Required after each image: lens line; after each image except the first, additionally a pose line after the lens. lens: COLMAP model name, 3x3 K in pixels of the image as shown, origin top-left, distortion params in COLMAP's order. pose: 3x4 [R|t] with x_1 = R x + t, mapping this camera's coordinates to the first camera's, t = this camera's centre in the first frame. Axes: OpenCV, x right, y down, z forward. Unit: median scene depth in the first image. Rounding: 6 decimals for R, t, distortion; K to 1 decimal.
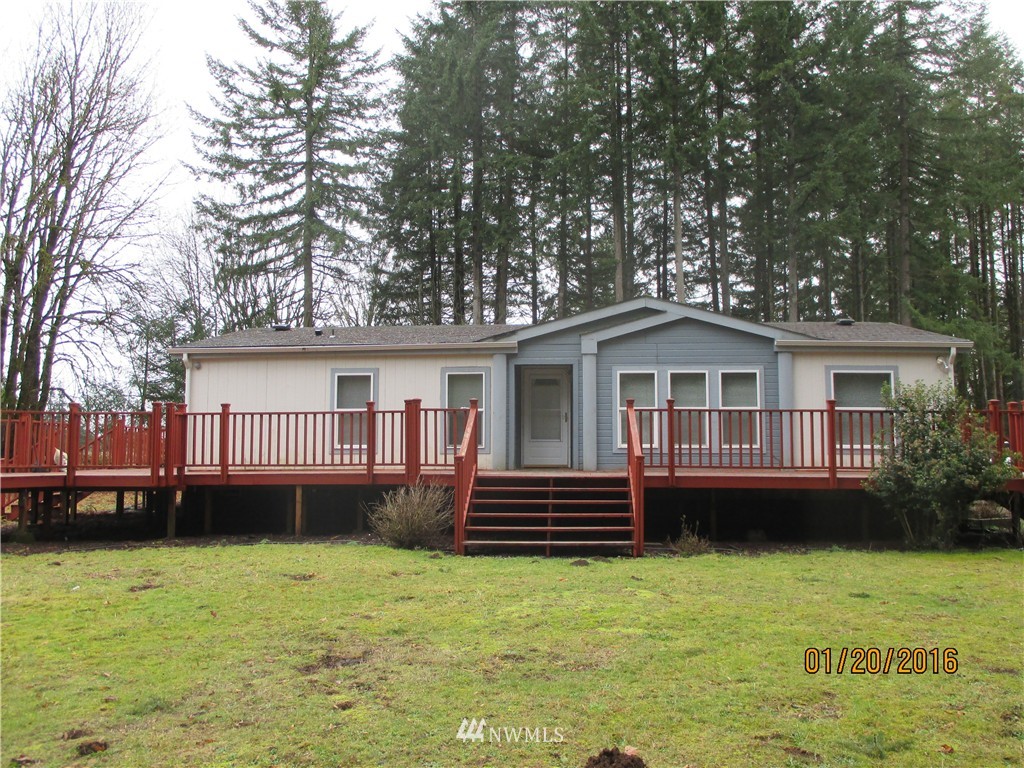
lens RADIAL K [[815.7, 0, 517.5], [0, 815.7, 387.3], [0, 0, 1]] dist [-0.004700, -0.001307]
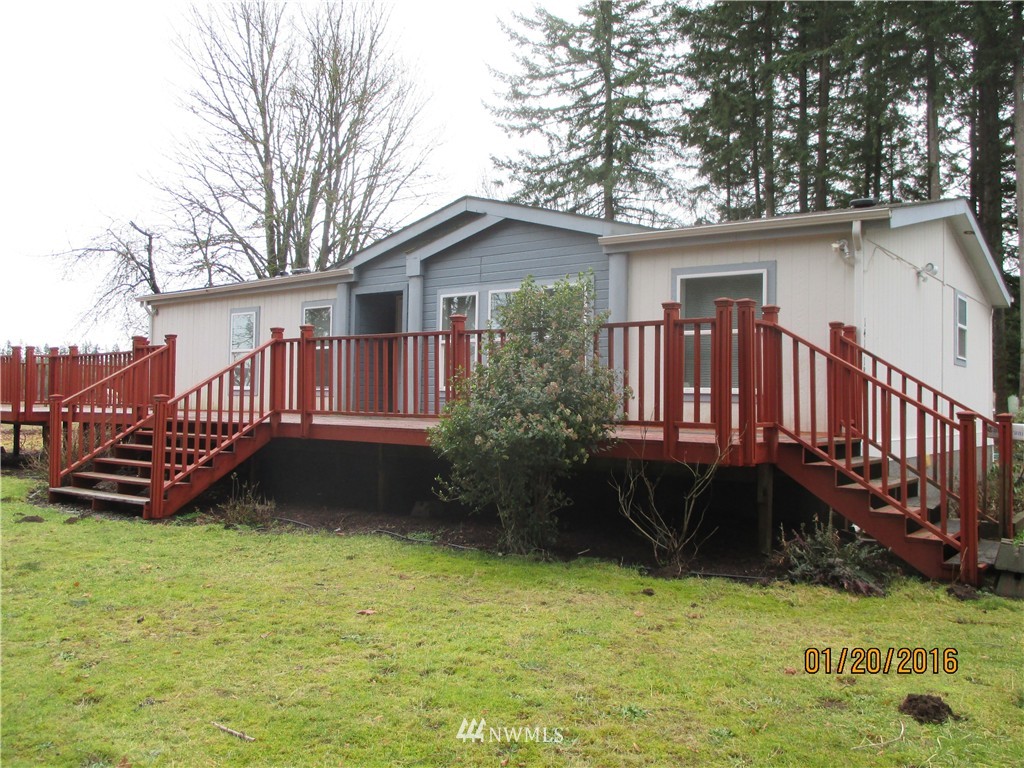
lens RADIAL K [[815.7, 0, 512.6], [0, 815.7, 378.1], [0, 0, 1]] dist [-0.004700, -0.001307]
pose [[0.839051, -0.001580, -0.544050, 0.612428], [0.031332, 0.998476, 0.045422, 0.027084], [0.543150, -0.055158, 0.837822, 0.357425]]
